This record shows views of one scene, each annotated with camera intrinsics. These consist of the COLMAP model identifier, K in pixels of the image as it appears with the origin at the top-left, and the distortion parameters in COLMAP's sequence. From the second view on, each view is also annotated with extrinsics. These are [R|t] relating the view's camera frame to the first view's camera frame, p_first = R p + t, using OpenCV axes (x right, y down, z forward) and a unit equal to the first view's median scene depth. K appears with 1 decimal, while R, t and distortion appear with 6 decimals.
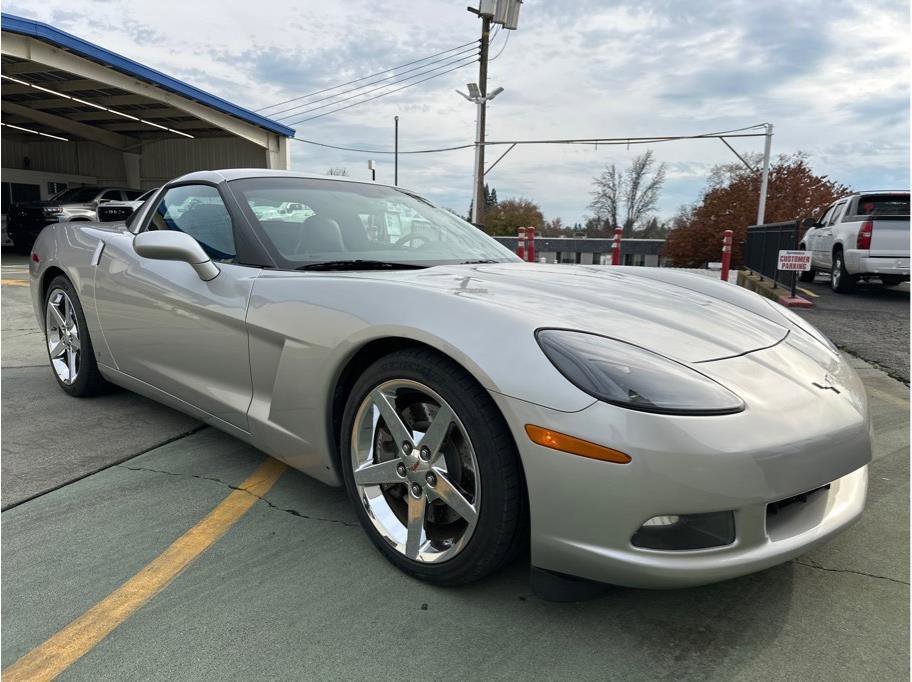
lens RADIAL K [[642.7, 0, 451.8], [0, 642.7, 332.7], [0, 0, 1]] dist [0.027985, -0.041434]
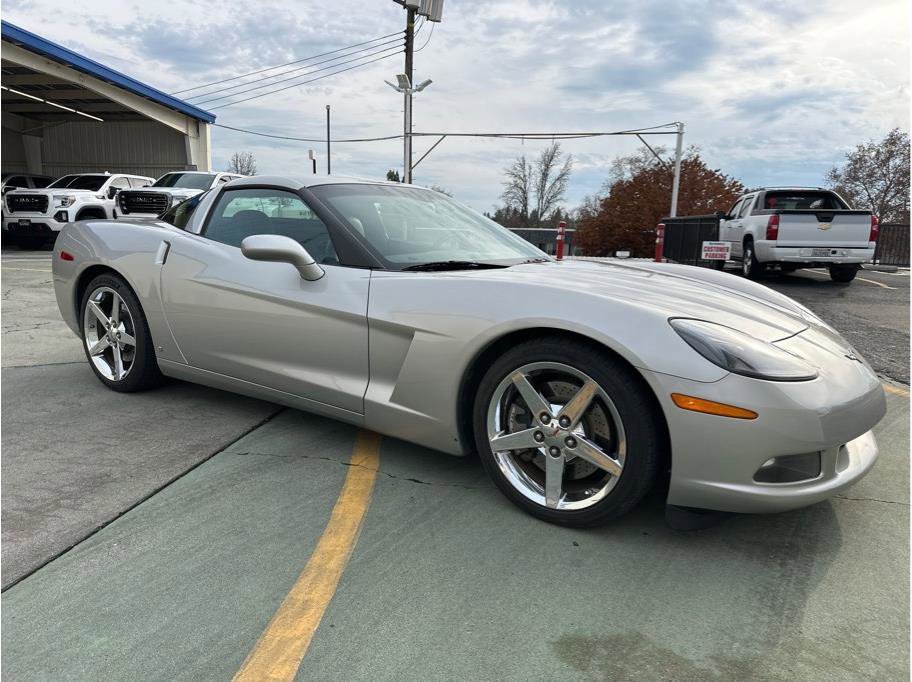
lens RADIAL K [[642.7, 0, 454.4], [0, 642.7, 338.3], [0, 0, 1]] dist [0.027985, -0.041434]
pose [[0.989440, -0.023343, 0.143054, -0.066532], [0.019571, 0.999424, 0.027722, -0.001570], [-0.143618, -0.024629, 0.989327, -0.028040]]
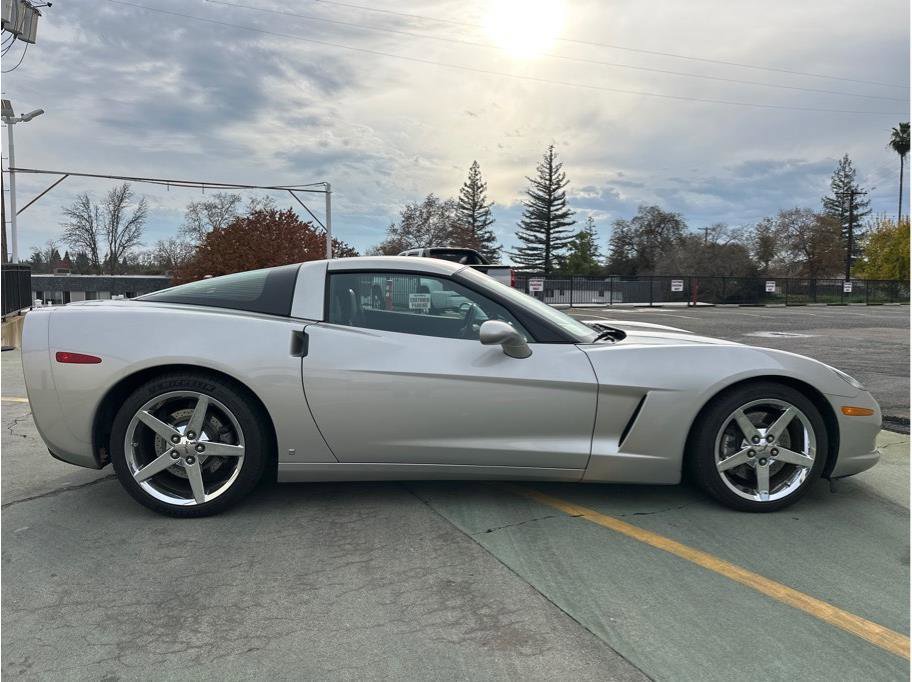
lens RADIAL K [[642.7, 0, 465.1], [0, 642.7, 355.2], [0, 0, 1]] dist [0.027985, -0.041434]
pose [[0.691871, -0.099218, 0.715171, -0.296693], [0.111848, 0.993285, 0.029598, -0.030063], [-0.713305, 0.059512, 0.698322, 0.054059]]
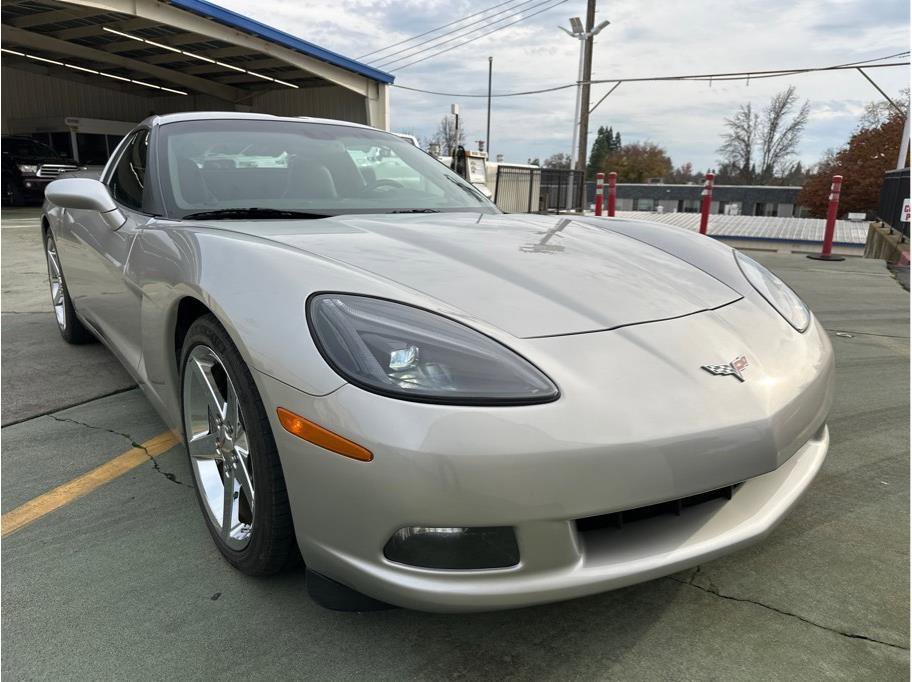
lens RADIAL K [[642.7, 0, 458.6], [0, 642.7, 334.2], [0, 0, 1]] dist [0.027985, -0.041434]
pose [[0.984946, 0.032265, -0.169822, 0.065497], [-0.018761, 0.996575, 0.080534, -0.003199], [0.171839, -0.076136, 0.982179, 0.029860]]
